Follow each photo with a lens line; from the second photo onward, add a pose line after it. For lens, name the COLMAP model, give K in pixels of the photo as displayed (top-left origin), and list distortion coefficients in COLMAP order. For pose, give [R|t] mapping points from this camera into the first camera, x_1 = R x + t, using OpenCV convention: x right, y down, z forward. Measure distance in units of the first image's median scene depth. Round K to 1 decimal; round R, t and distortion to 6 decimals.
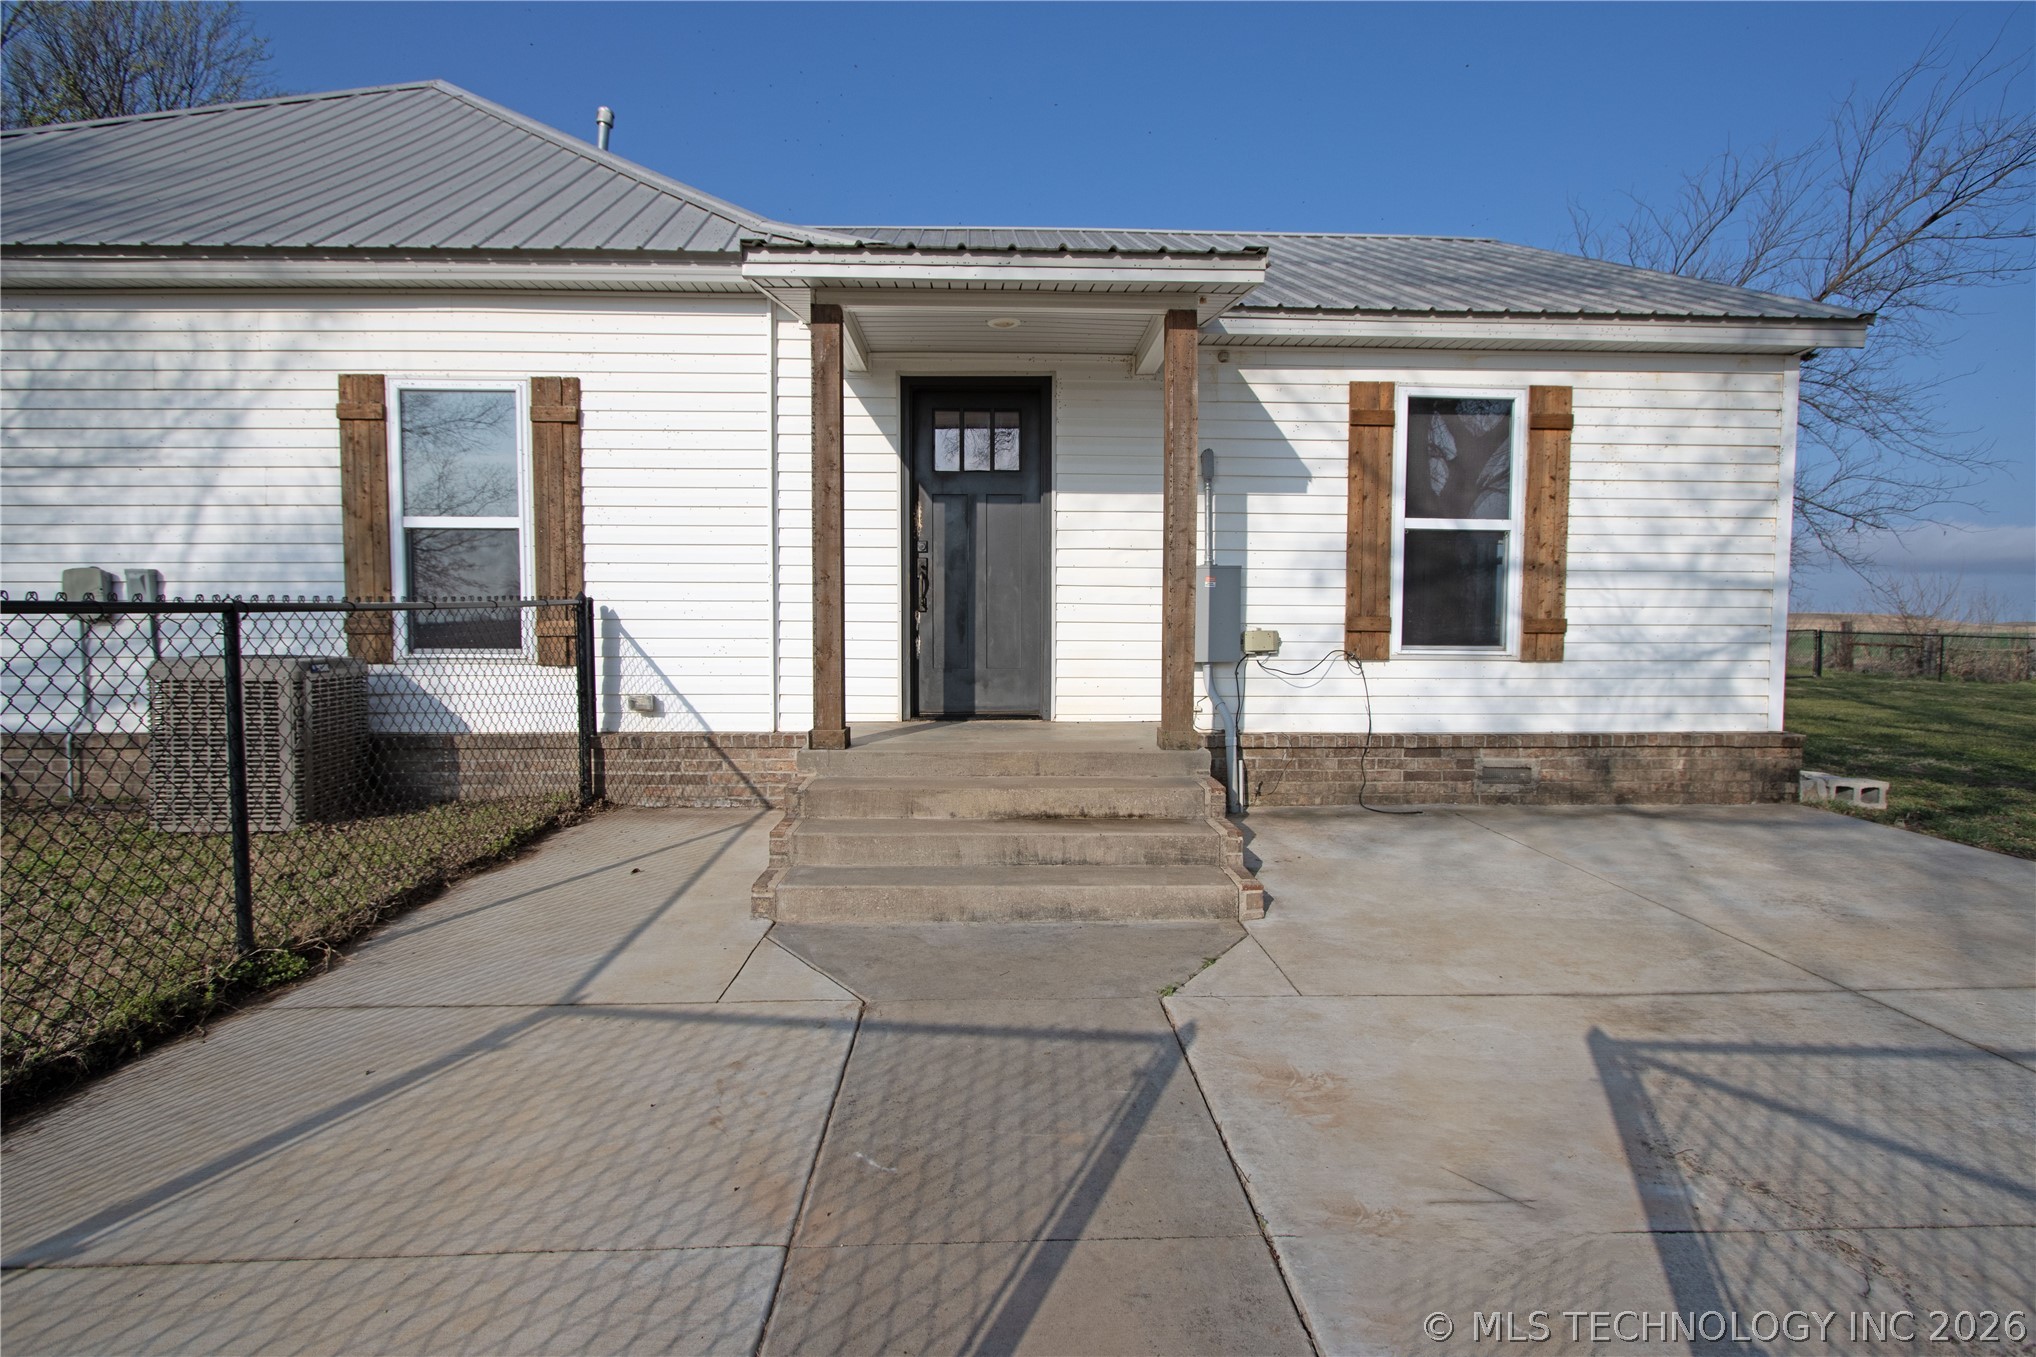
lens RADIAL K [[950.5, 0, 1018.0], [0, 950.5, 678.5], [0, 0, 1]] dist [-0.002535, -0.000745]
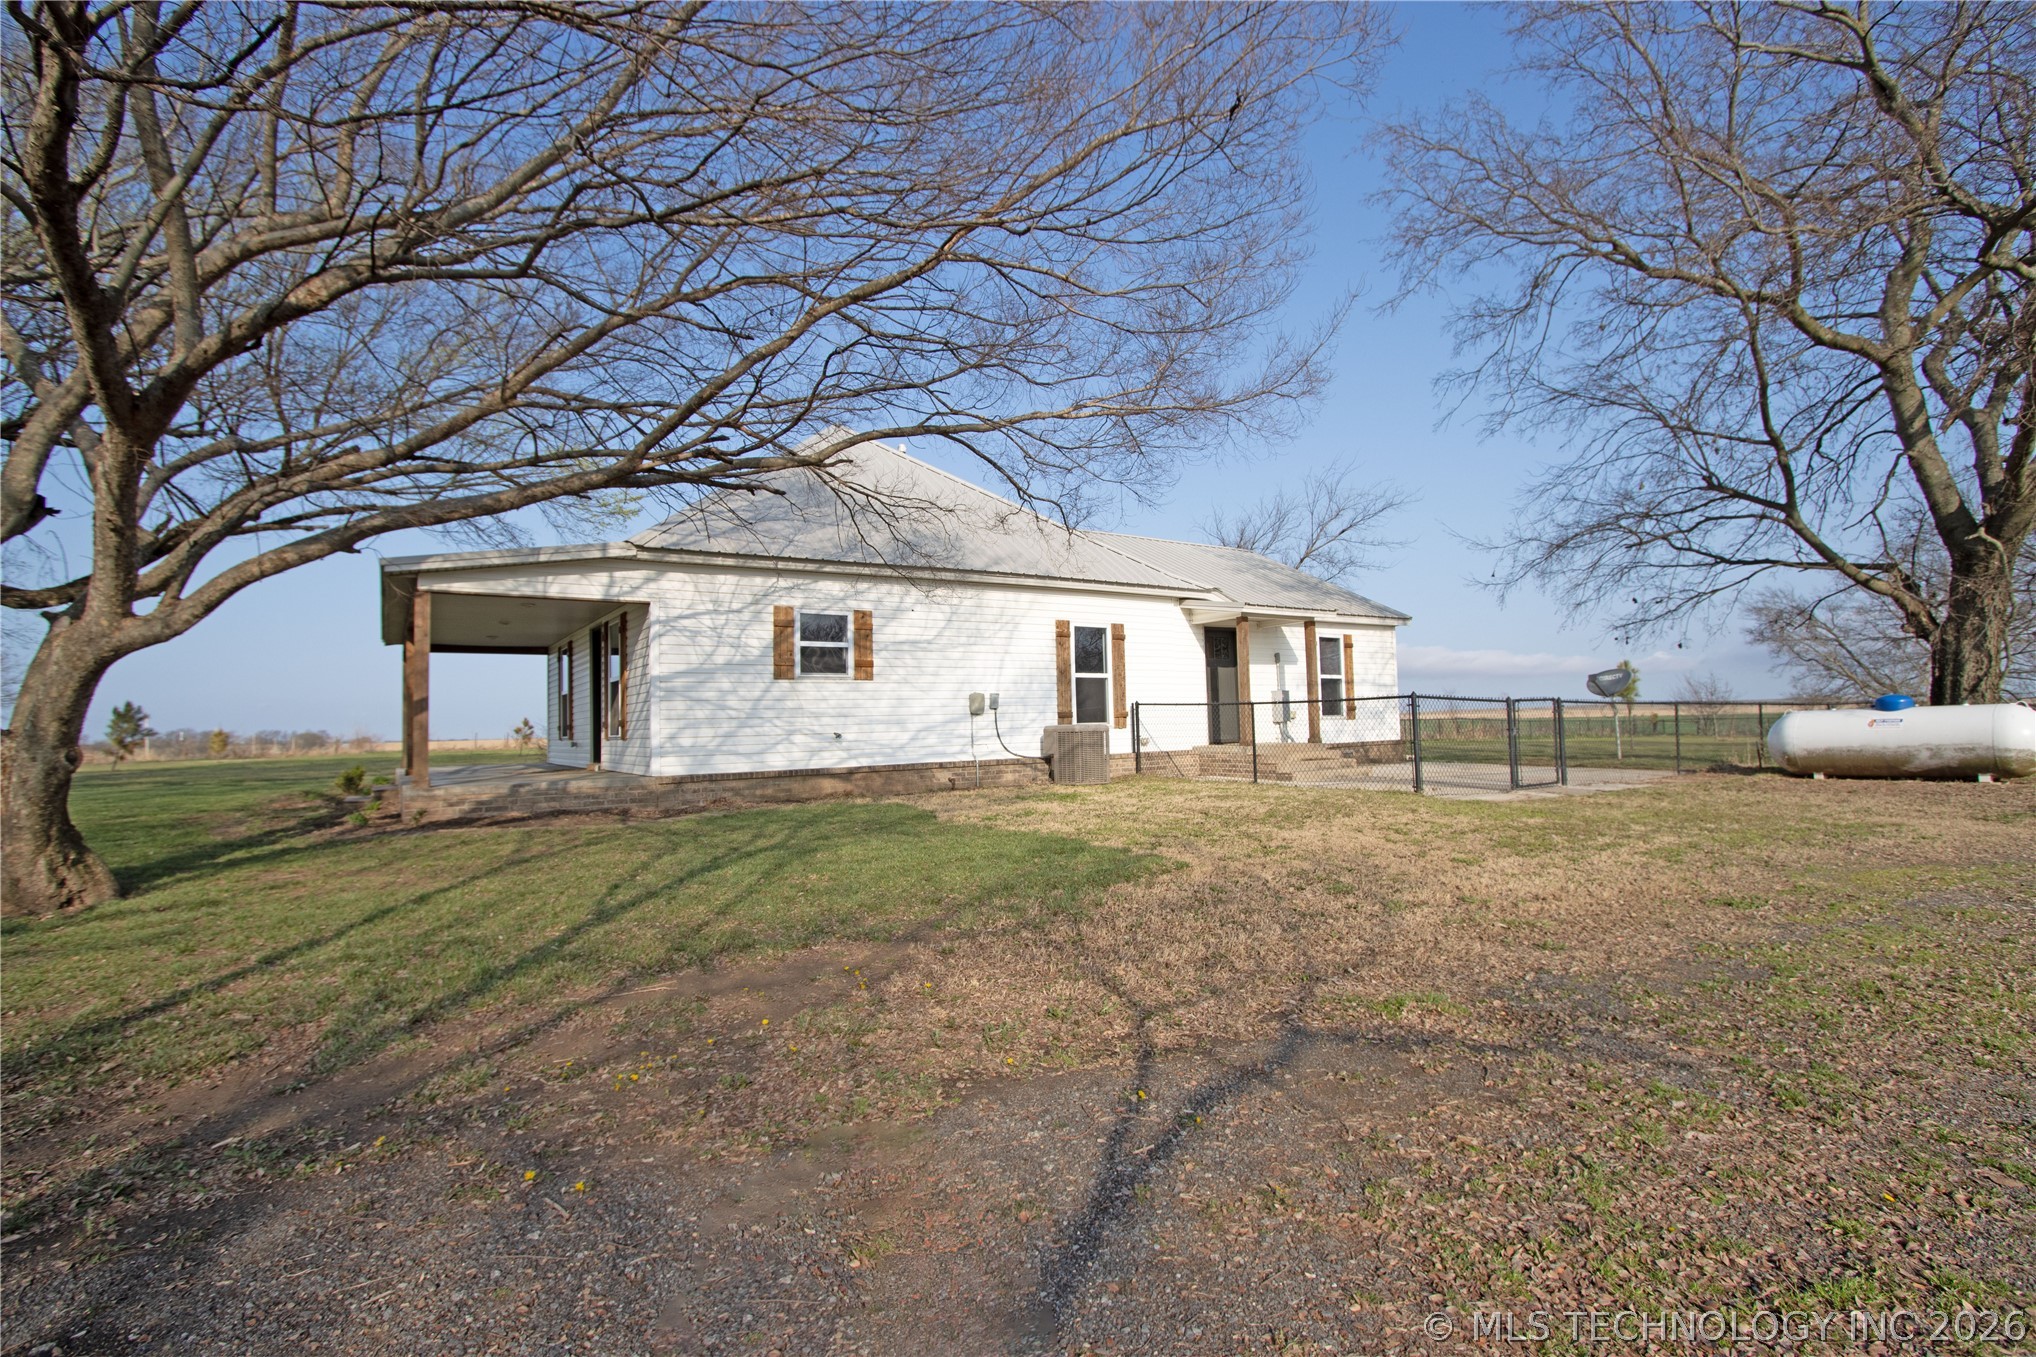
lens RADIAL K [[940.3, 0, 1018.0], [0, 940.3, 678.5], [0, 0, 1]] dist [-0.017817, 0.002023]
pose [[0.842047, 0.002407, 0.539400, -2.146275], [0.059936, 0.993380, -0.097998, 0.090516], [-0.536065, 0.114848, 0.836328, -1.082395]]
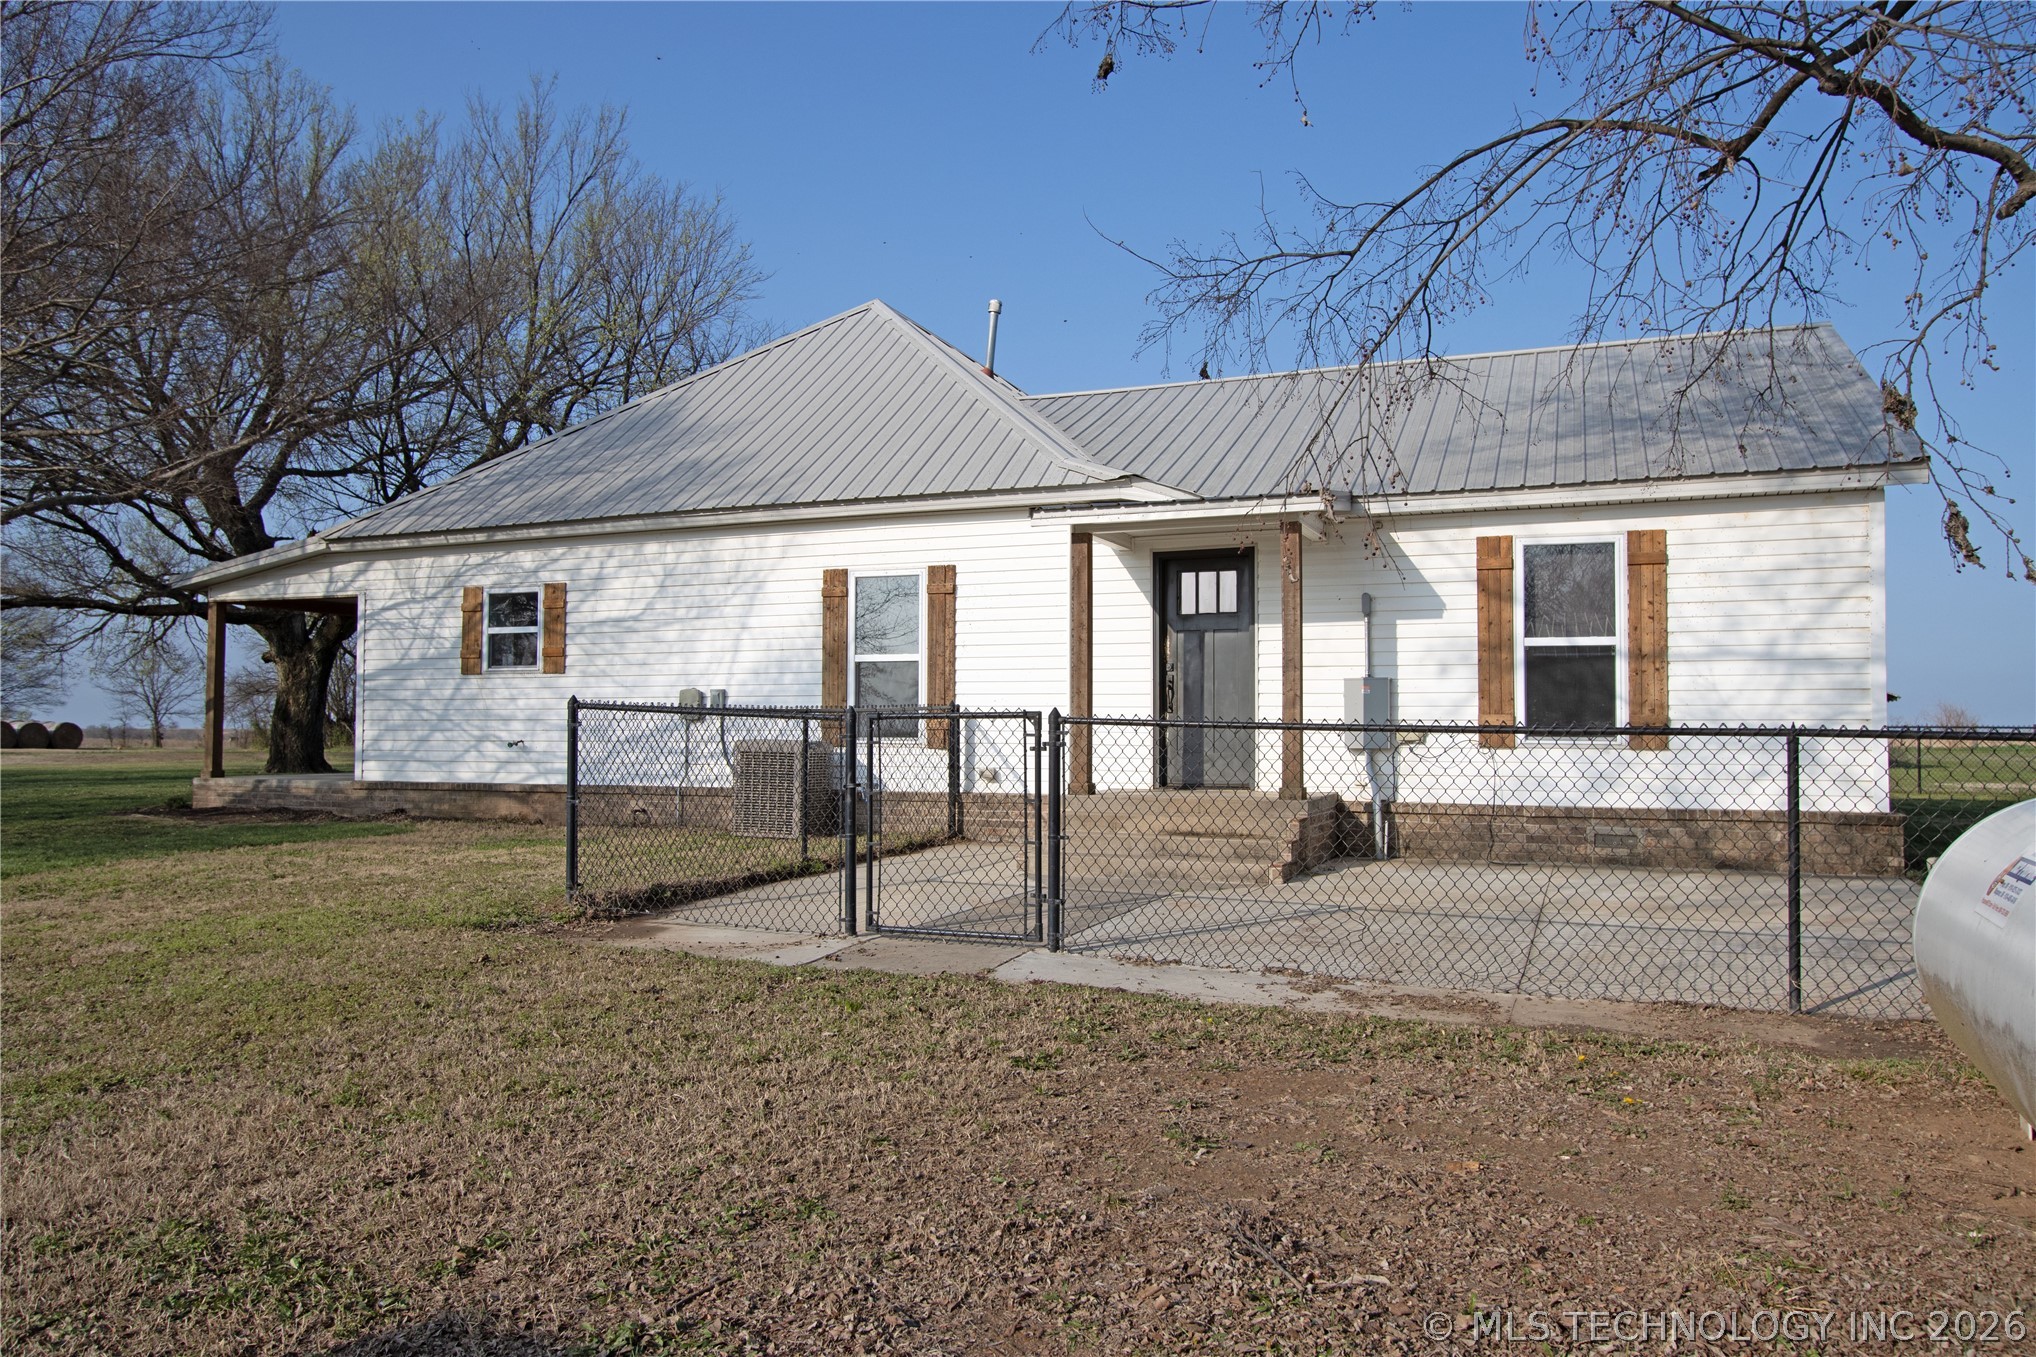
lens RADIAL K [[1442.3, 0, 1018.0], [0, 1442.3, 678.5], [0, 0, 1]] dist [0.002458, 0.000933]
pose [[0.912843, -0.015549, -0.408016, 0.584699], [-0.022749, 0.995786, -0.088843, 0.077219], [0.407678, 0.090382, 0.908642, -1.074354]]
